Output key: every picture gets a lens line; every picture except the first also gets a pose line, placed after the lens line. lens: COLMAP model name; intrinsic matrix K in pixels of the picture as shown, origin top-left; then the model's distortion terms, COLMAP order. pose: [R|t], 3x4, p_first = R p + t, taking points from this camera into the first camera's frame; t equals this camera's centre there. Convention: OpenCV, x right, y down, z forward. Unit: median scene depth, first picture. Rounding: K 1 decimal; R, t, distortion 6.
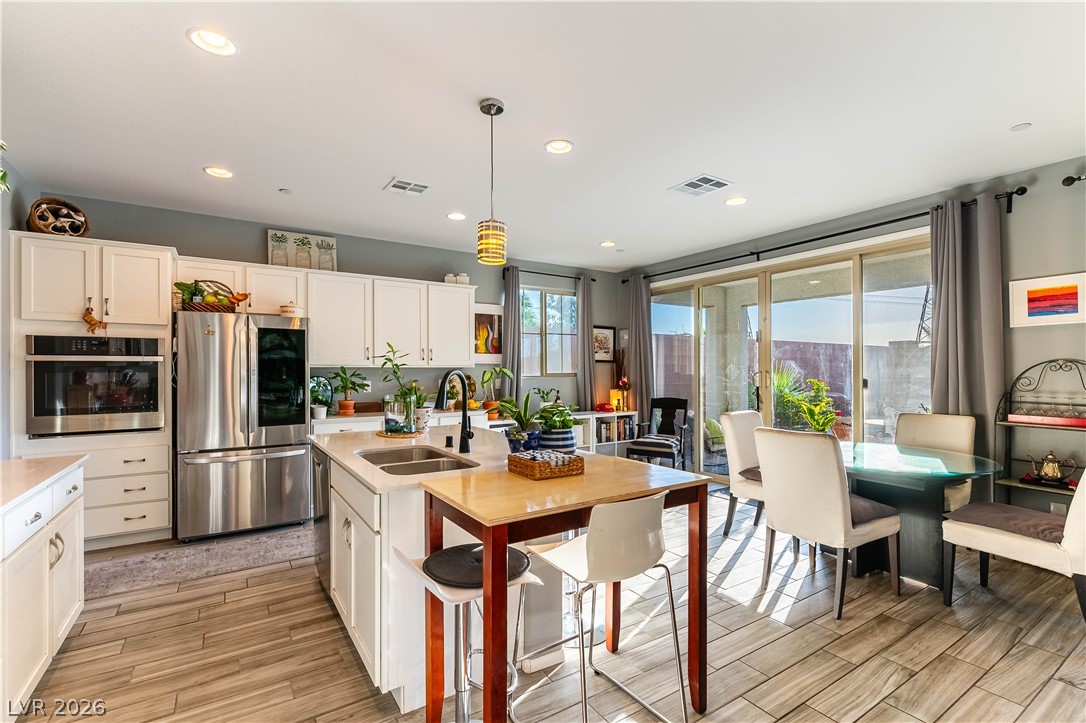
lens RADIAL K [[479.3, 0, 531.3], [0, 479.3, 363.6], [0, 0, 1]] dist [-0.001227, -0.000697]
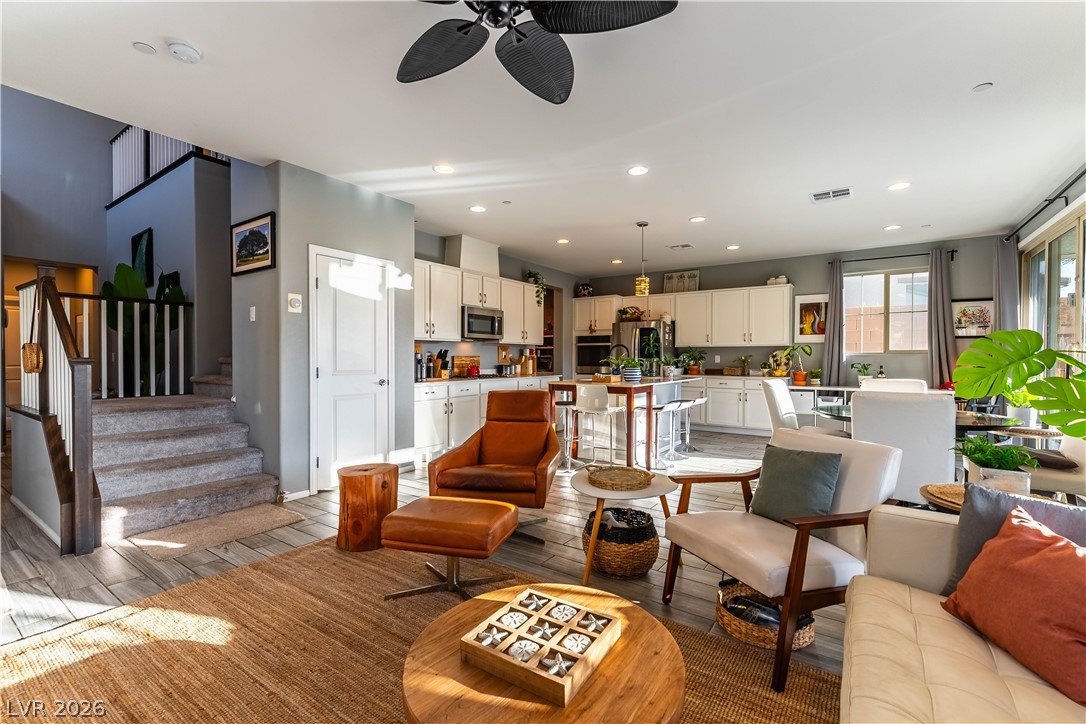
lens RADIAL K [[479.3, 0, 538.3], [0, 479.3, 367.9], [0, 0, 1]] dist [-0.001227, -0.000697]
pose [[0.376220, 0.011637, -0.926457, 0.974996], [0.001640, 0.999911, 0.013226, 0.058944], [0.926529, -0.006495, 0.376167, -0.159775]]
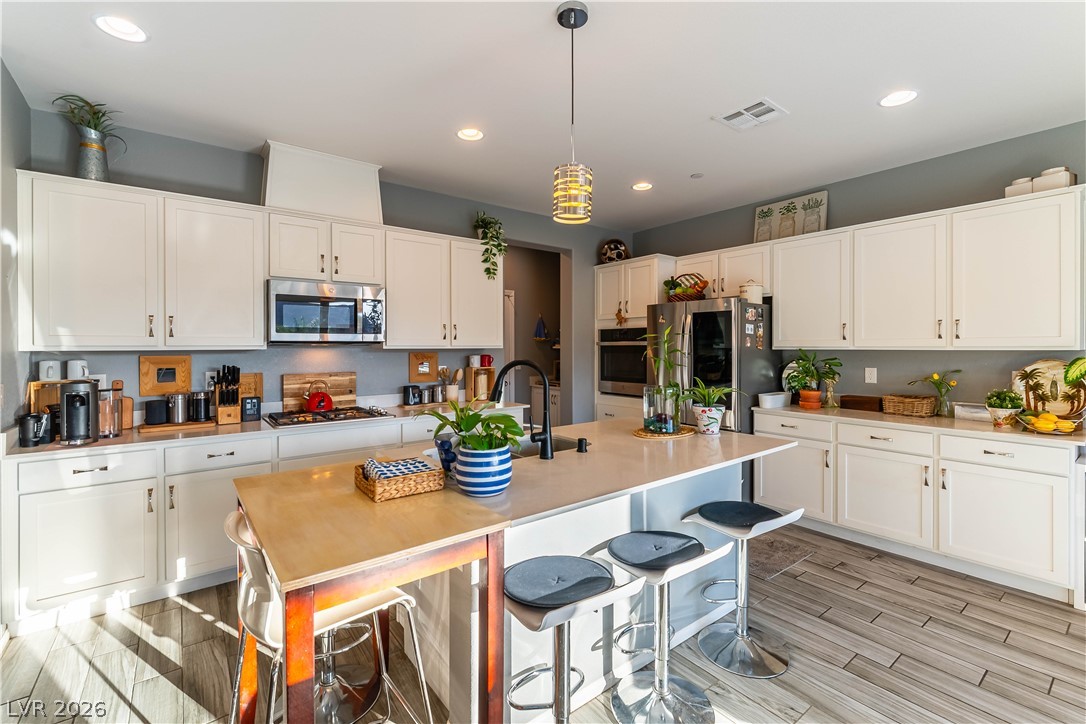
lens RADIAL K [[479.3, 0, 540.4], [0, 479.3, 351.3], [0, 0, 1]] dist [-0.001227, -0.000697]
pose [[0.081741, 0.002002, -0.996652, 0.374392], [0.005209, 0.999983, 0.002435, 0.005971], [0.996640, -0.005391, 0.081729, 0.468405]]
